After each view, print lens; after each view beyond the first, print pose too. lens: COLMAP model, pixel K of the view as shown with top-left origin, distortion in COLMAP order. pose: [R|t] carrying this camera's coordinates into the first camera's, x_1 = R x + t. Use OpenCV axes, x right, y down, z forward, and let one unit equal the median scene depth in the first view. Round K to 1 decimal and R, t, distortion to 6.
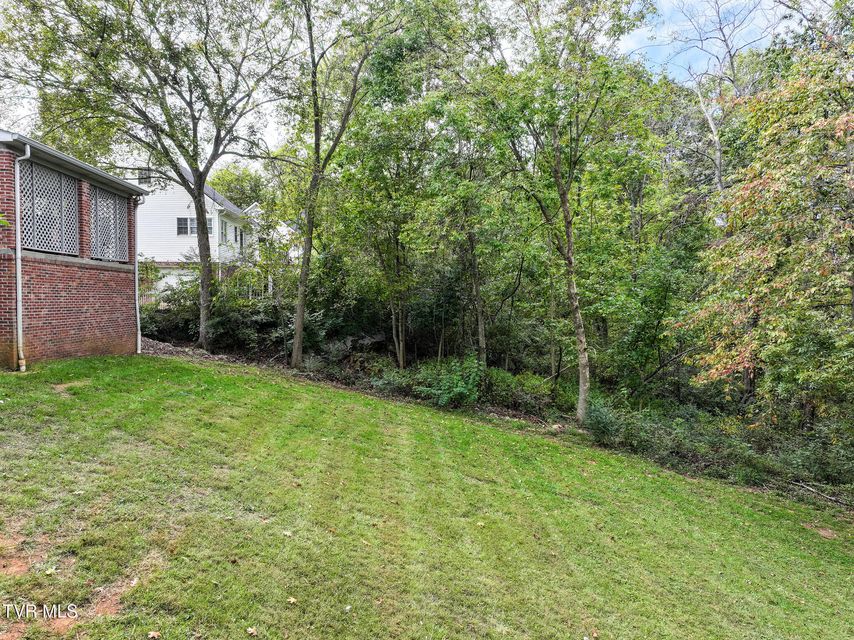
lens RADIAL K [[599.5, 0, 427.0], [0, 599.5, 320.0], [0, 0, 1]] dist [0.001641, 0.004769]
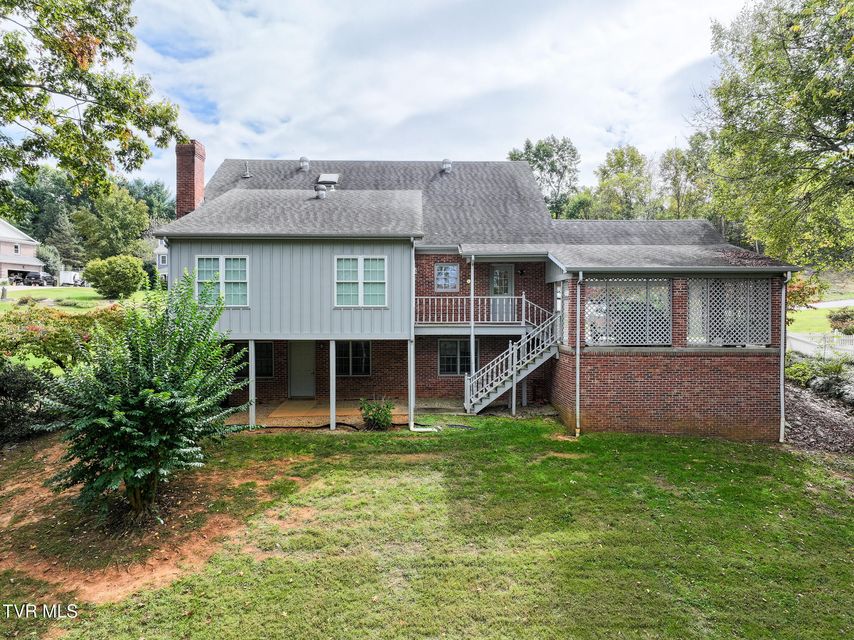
lens RADIAL K [[599.5, 0, 427.0], [0, 599.5, 320.0], [0, 0, 1]] dist [0.001641, 0.004769]
pose [[-0.042548, 0.006577, -0.999073, 0.472091], [-0.037846, 0.999250, 0.008190, -0.120303], [0.998377, 0.038160, -0.042268, 0.477344]]
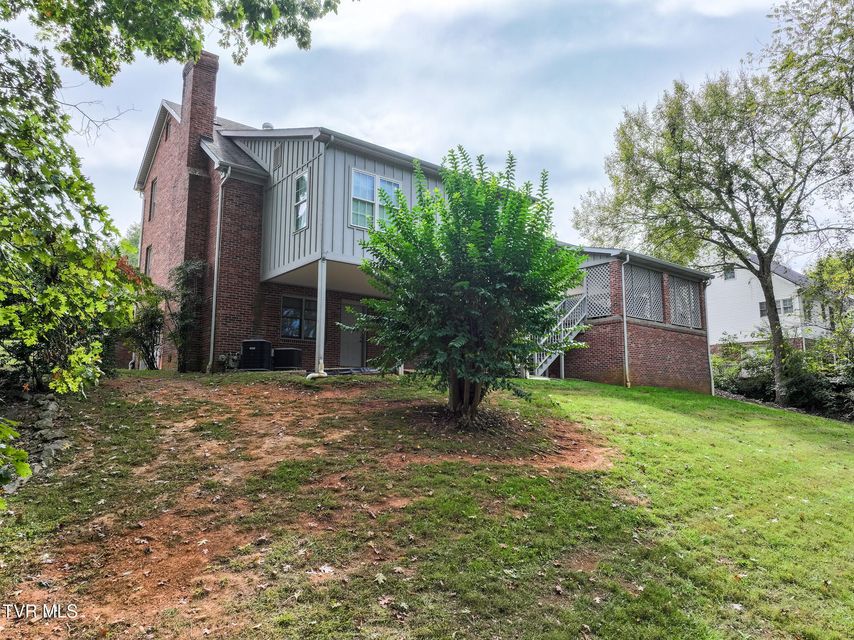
lens RADIAL K [[599.5, 0, 427.0], [0, 599.5, 320.0], [0, 0, 1]] dist [0.001641, 0.004769]
pose [[0.571719, -0.126961, -0.810566, 0.238795], [-0.029061, 0.984201, -0.174655, 0.134433], [0.819934, 0.123409, 0.558997, -0.255714]]
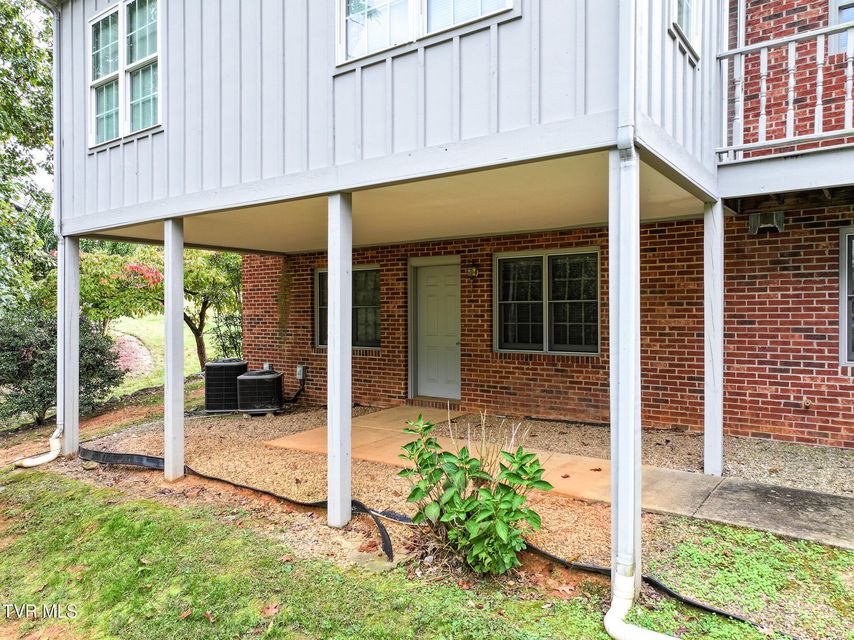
lens RADIAL K [[599.5, 0, 427.0], [0, 599.5, 320.0], [0, 0, 1]] dist [0.001641, 0.004769]
pose [[-0.637367, -0.002140, -0.770557, -0.278678], [-0.035250, 0.999030, 0.026383, -0.031068], [0.769754, 0.043978, -0.636824, 0.485432]]
